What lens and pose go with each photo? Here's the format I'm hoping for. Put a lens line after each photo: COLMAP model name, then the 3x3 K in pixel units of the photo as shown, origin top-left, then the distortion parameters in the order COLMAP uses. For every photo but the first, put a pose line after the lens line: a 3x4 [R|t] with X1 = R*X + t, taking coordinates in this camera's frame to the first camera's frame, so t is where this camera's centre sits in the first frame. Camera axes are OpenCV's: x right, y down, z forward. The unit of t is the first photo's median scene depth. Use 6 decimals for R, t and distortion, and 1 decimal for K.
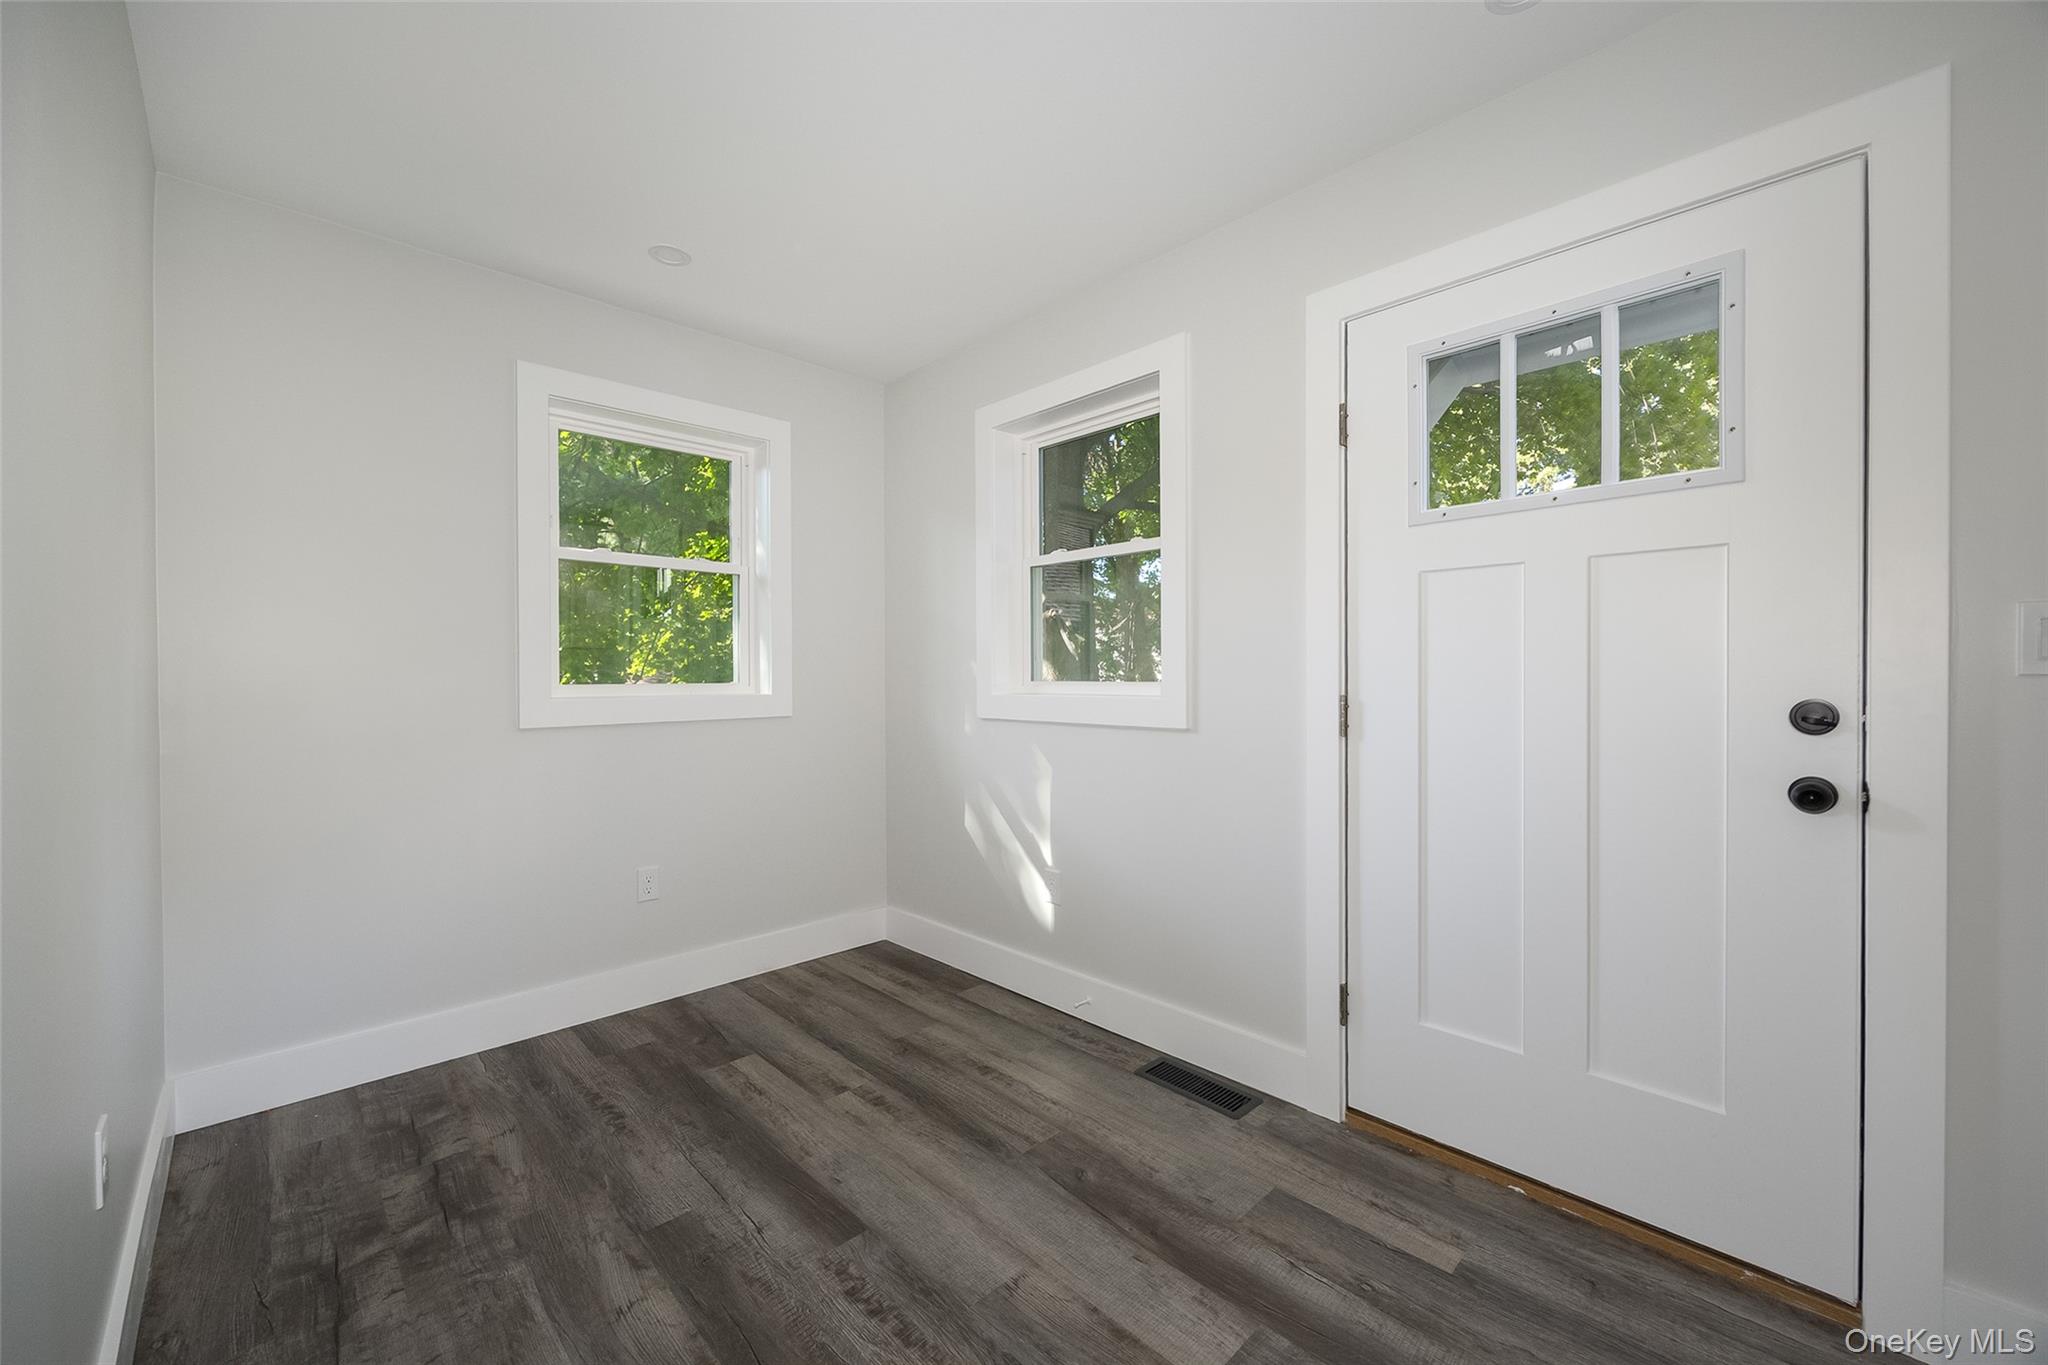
lens RADIAL K [[806.2, 0, 1008.3], [0, 806.2, 689.6], [0, 0, 1]] dist [-0.000497, -0.000058]
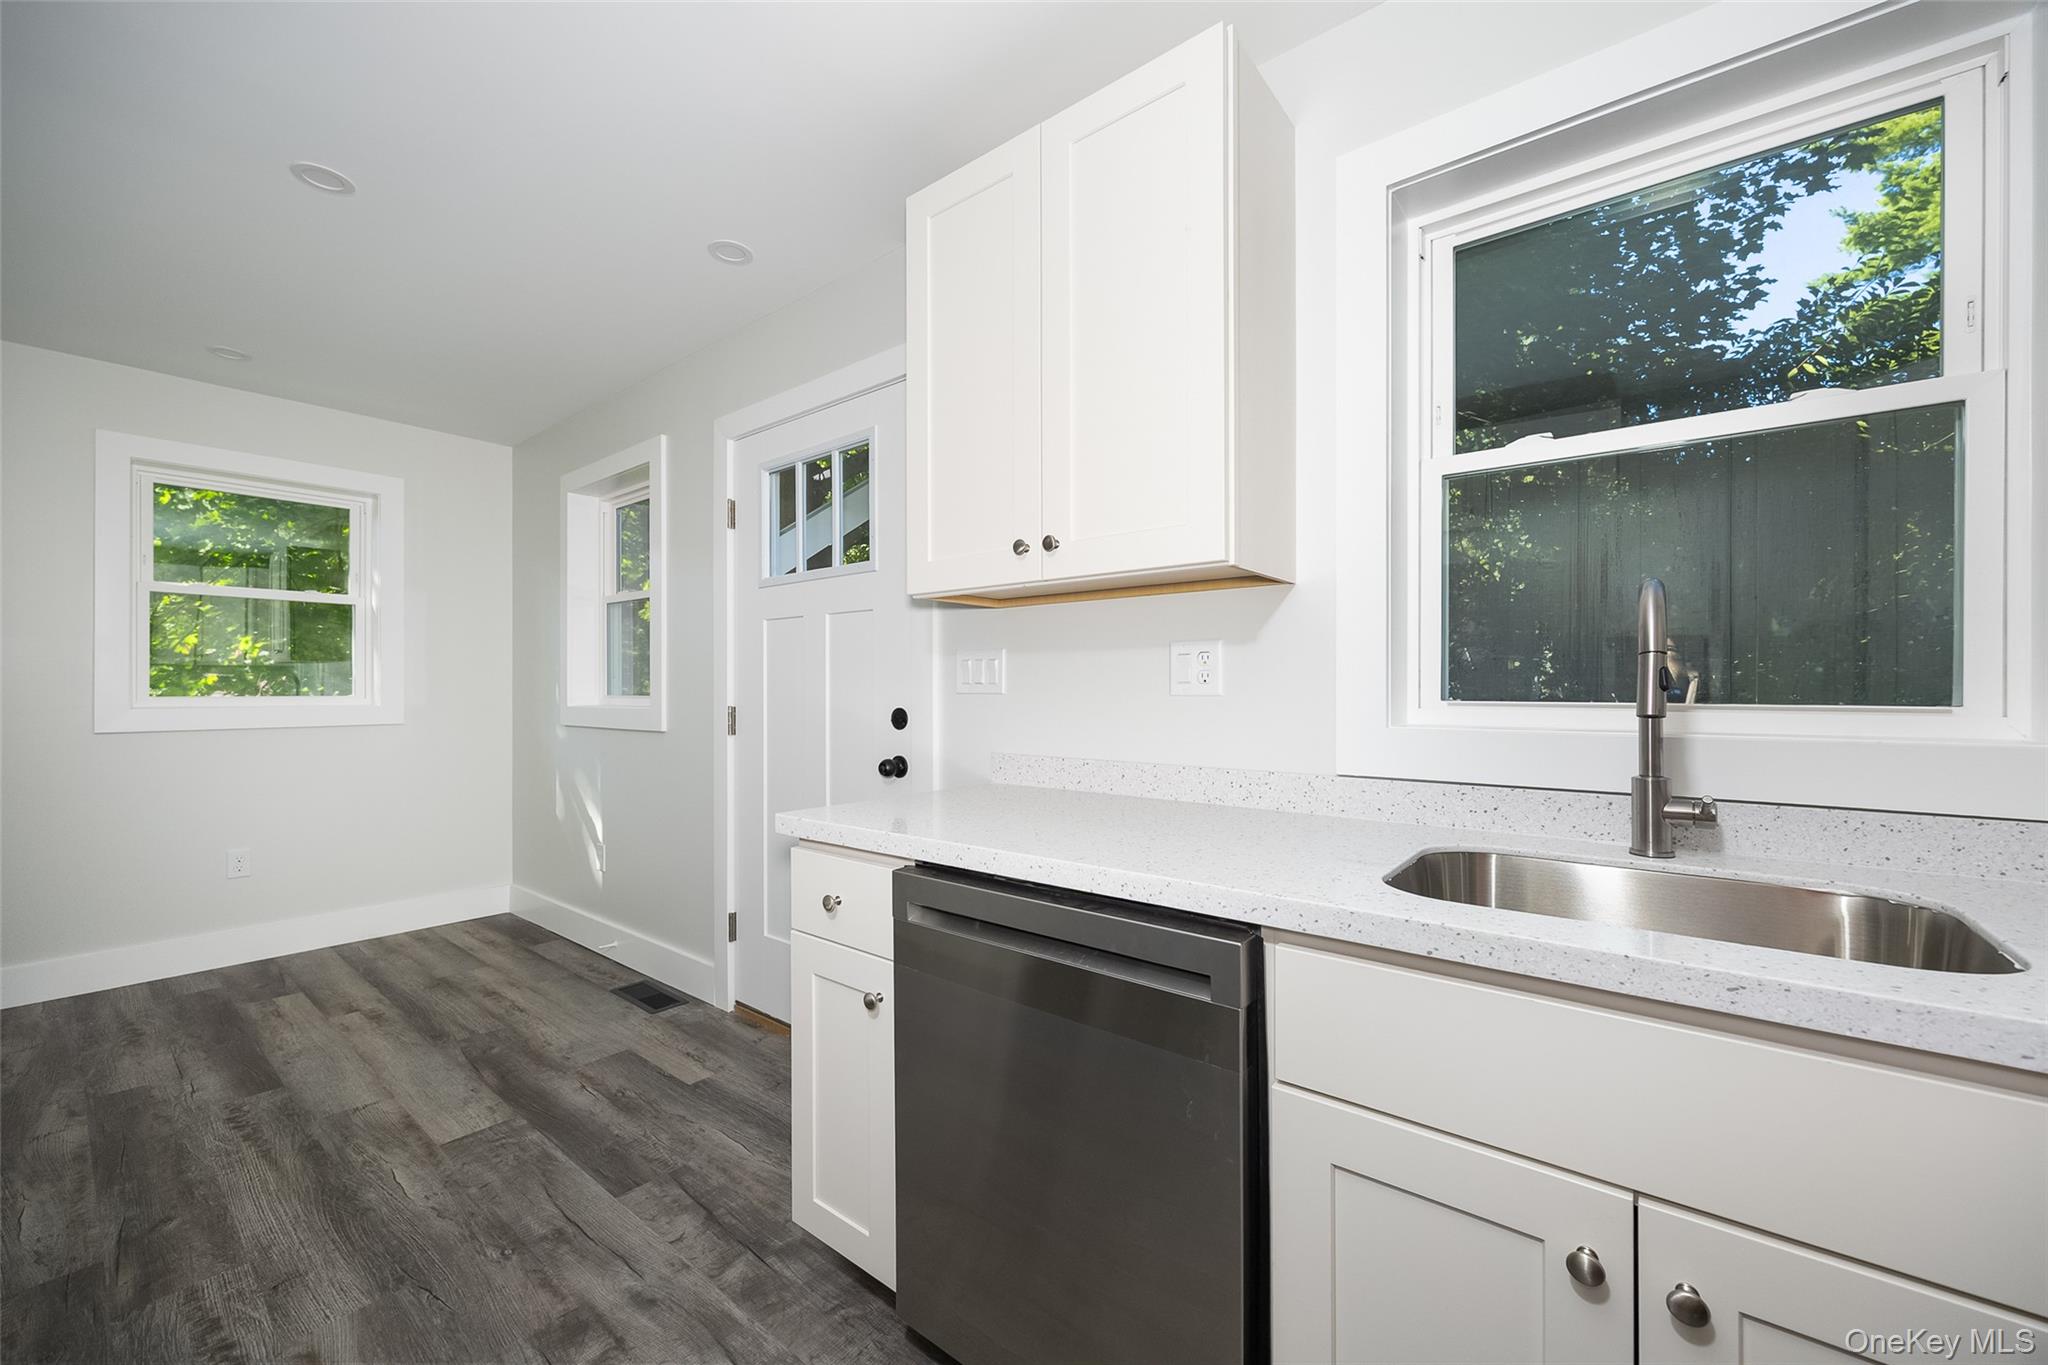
lens RADIAL K [[806.2, 0, 1042.4], [0, 806.2, 689.1], [0, 0, 1]] dist [-0.000497, -0.000058]
pose [[0.991357, -0.000015, 0.131190, 0.729115], [0.001731, 0.999915, -0.012961, -0.002409], [-0.131178, 0.013076, 0.991273, -0.439771]]
